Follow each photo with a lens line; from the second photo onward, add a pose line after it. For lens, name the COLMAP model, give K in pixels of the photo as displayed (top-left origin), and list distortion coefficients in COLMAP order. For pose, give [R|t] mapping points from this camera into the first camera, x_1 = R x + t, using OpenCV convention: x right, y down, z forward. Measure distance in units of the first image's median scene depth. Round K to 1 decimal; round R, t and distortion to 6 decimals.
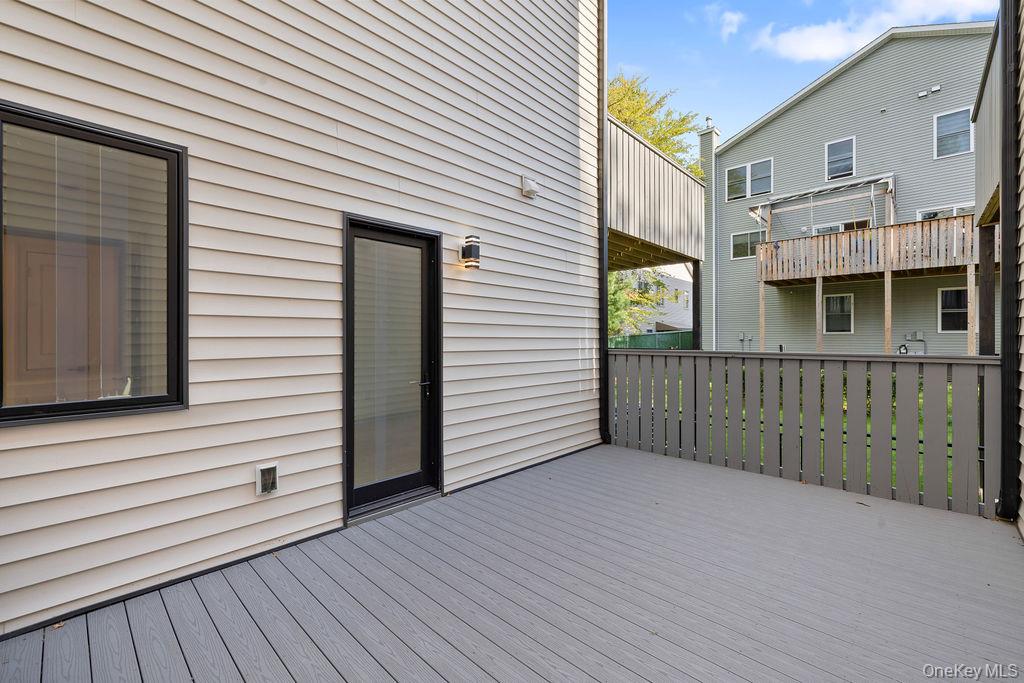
lens RADIAL K [[432.0, 0, 506.9], [0, 432.0, 338.3], [0, 0, 1]] dist [0.007921, 0.000703]
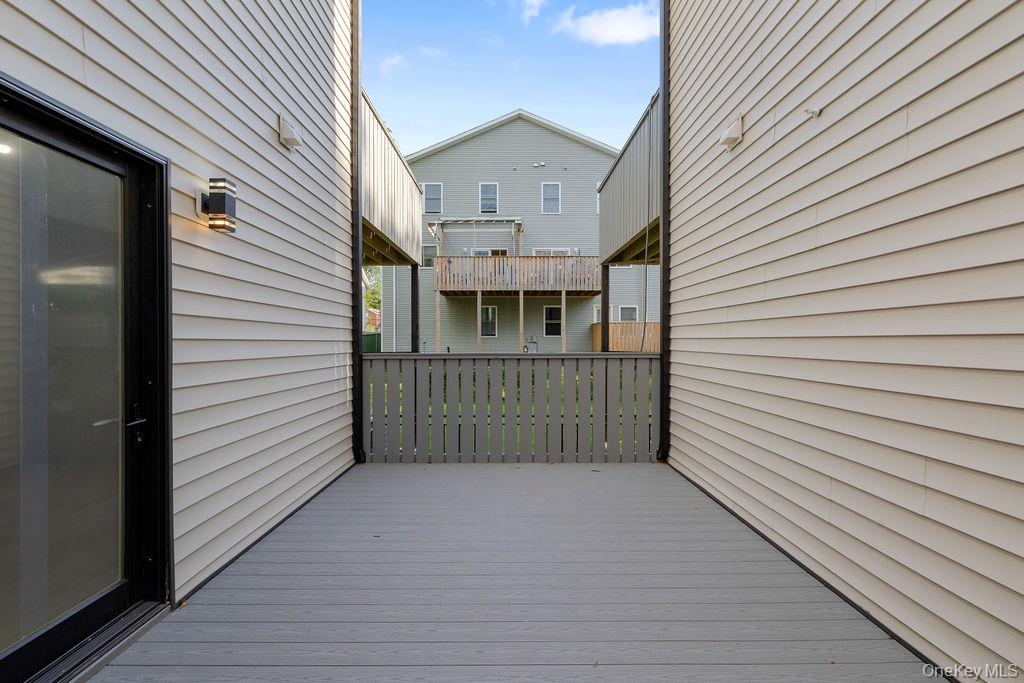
lens RADIAL K [[432.0, 0, 509.3], [0, 432.0, 342.0], [0, 0, 1]] dist [0.007921, 0.000703]
pose [[0.719518, -0.002706, 0.694469, -0.114993], [0.002149, 0.999996, 0.001671, 0.000837], [-0.694471, 0.000290, 0.719521, 0.128437]]
